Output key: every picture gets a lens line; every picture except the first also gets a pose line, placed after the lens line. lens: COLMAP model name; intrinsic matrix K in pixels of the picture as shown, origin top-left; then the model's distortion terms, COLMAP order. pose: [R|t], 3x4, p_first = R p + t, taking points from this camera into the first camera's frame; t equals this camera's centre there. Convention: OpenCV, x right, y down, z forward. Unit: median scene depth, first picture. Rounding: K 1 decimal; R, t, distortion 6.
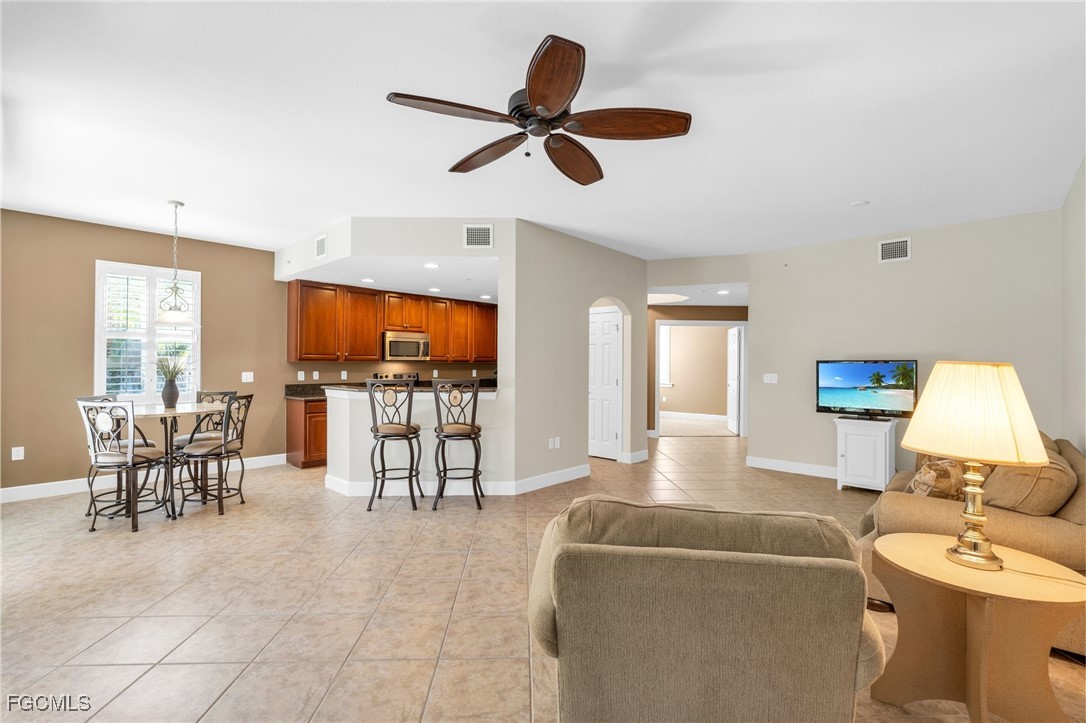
lens RADIAL K [[498.9, 0, 543.0], [0, 498.9, 361.5], [0, 0, 1]] dist [-0.002862, -0.000861]
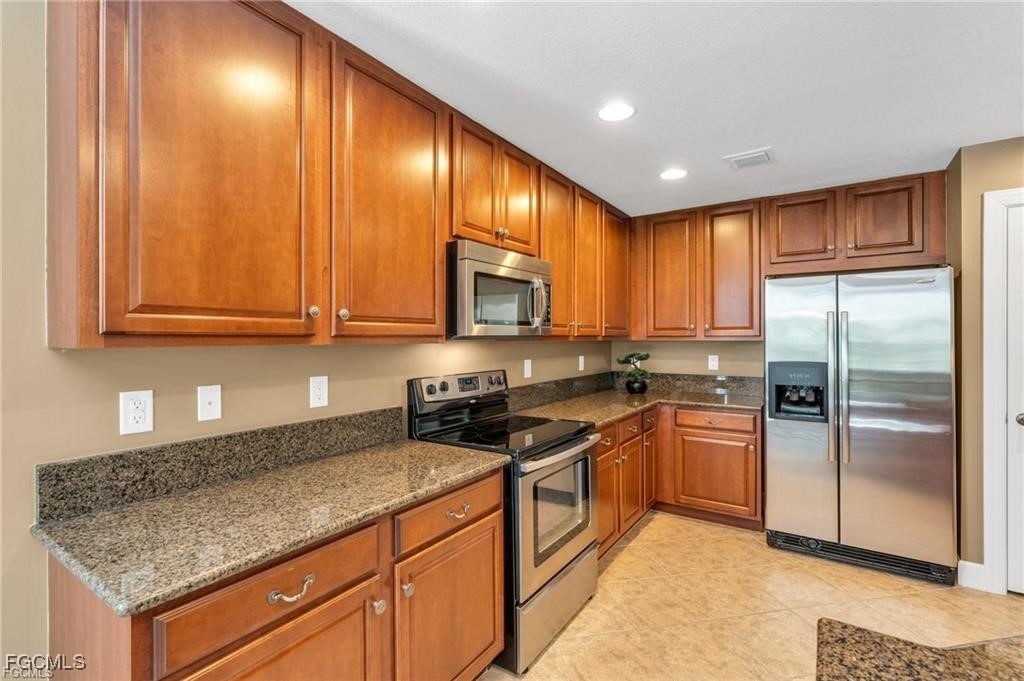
lens RADIAL K [[470.4, 0, 512.0], [0, 470.4, 340.5], [0, 0, 1]] dist [-0.002862, -0.000861]
pose [[0.987876, -0.004696, 0.155176, -0.329162], [0.003093, 0.999939, 0.010567, -0.003204], [-0.155216, -0.009959, 0.987830, 0.716544]]
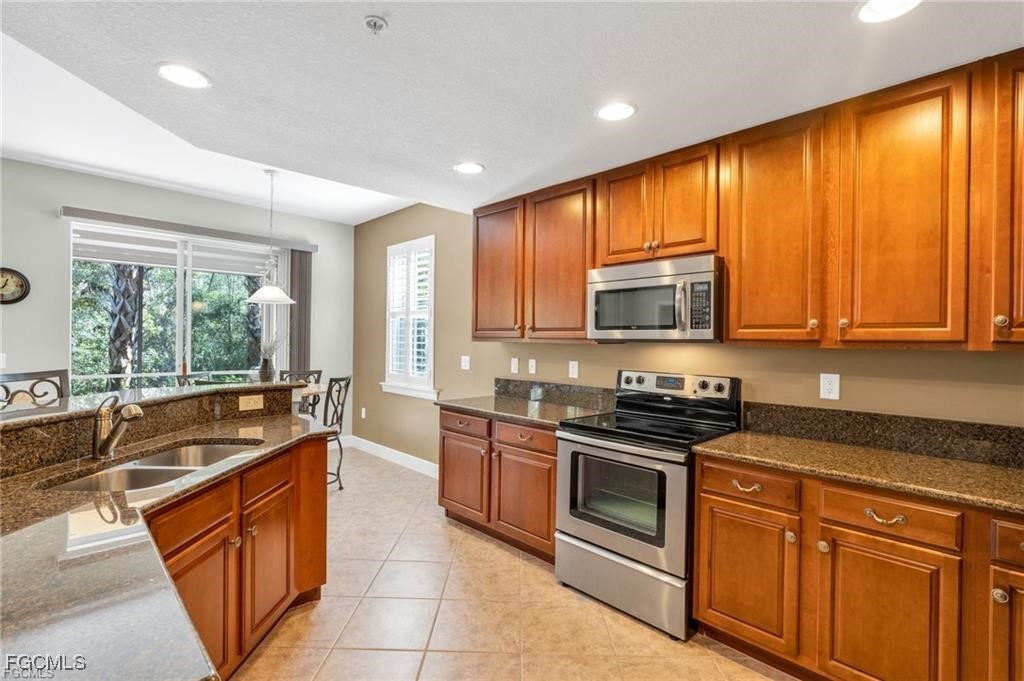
lens RADIAL K [[470.4, 0, 512.0], [0, 470.4, 340.5], [0, 0, 1]] dist [-0.002862, -0.000861]
pose [[-0.057761, 0.000400, -0.998330, 0.078523], [-0.004453, 0.999990, 0.000658, -0.001923], [0.998320, 0.004484, -0.057759, 0.952509]]
